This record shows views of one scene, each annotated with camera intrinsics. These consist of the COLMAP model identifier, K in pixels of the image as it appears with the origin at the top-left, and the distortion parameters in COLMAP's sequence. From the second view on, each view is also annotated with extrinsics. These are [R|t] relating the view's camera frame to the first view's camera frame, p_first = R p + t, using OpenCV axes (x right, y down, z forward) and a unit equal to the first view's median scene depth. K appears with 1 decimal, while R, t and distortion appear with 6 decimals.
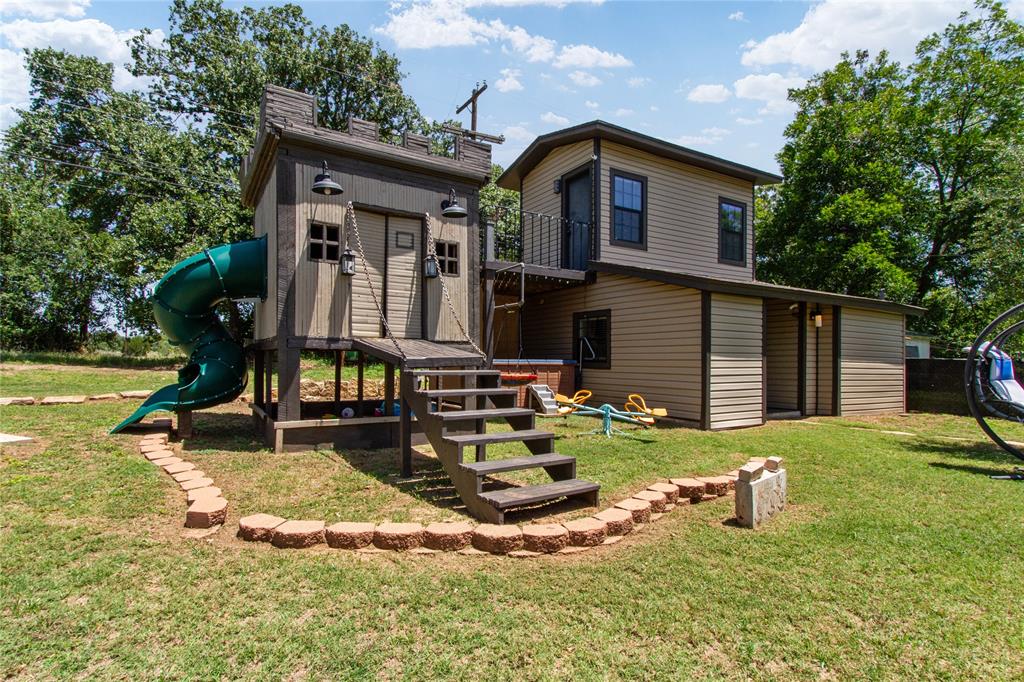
lens RADIAL K [[521.3, 0, 512.1], [0, 521.3, 363.5], [0, 0, 1]] dist [0.014438, -0.000785]
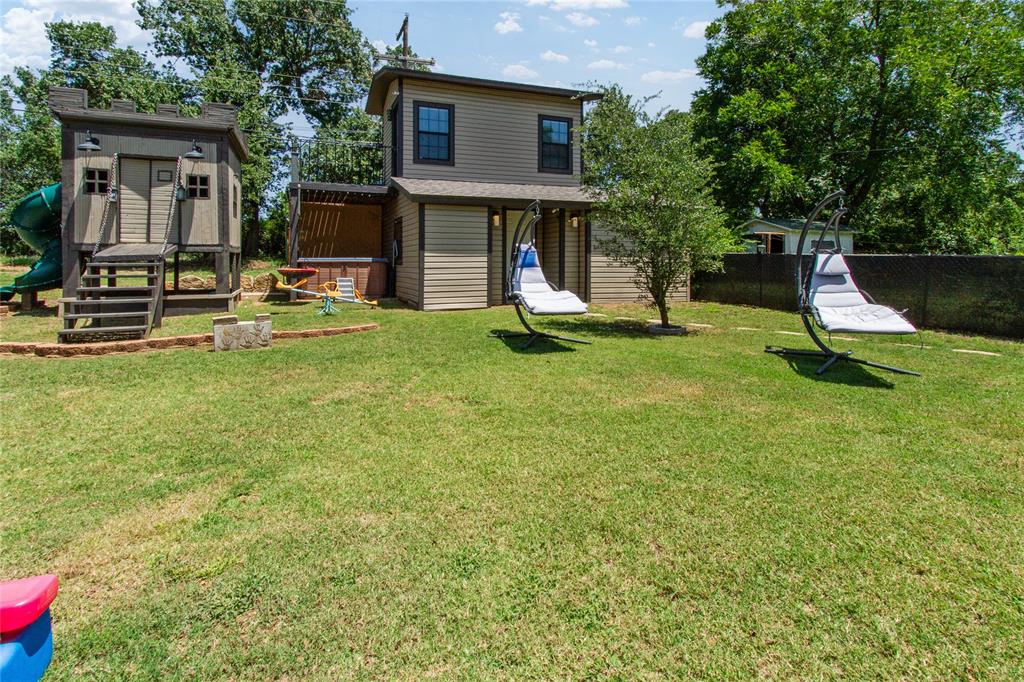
lens RADIAL K [[549.8, 0, 511.6], [0, 549.8, 262.8], [0, 0, 1]] dist [0.022549, -0.000163]
pose [[0.986076, -0.010577, -0.165956, 0.645542], [0.009332, 0.999922, -0.008280, 0.018375], [0.166030, 0.006616, 0.986098, -0.236946]]
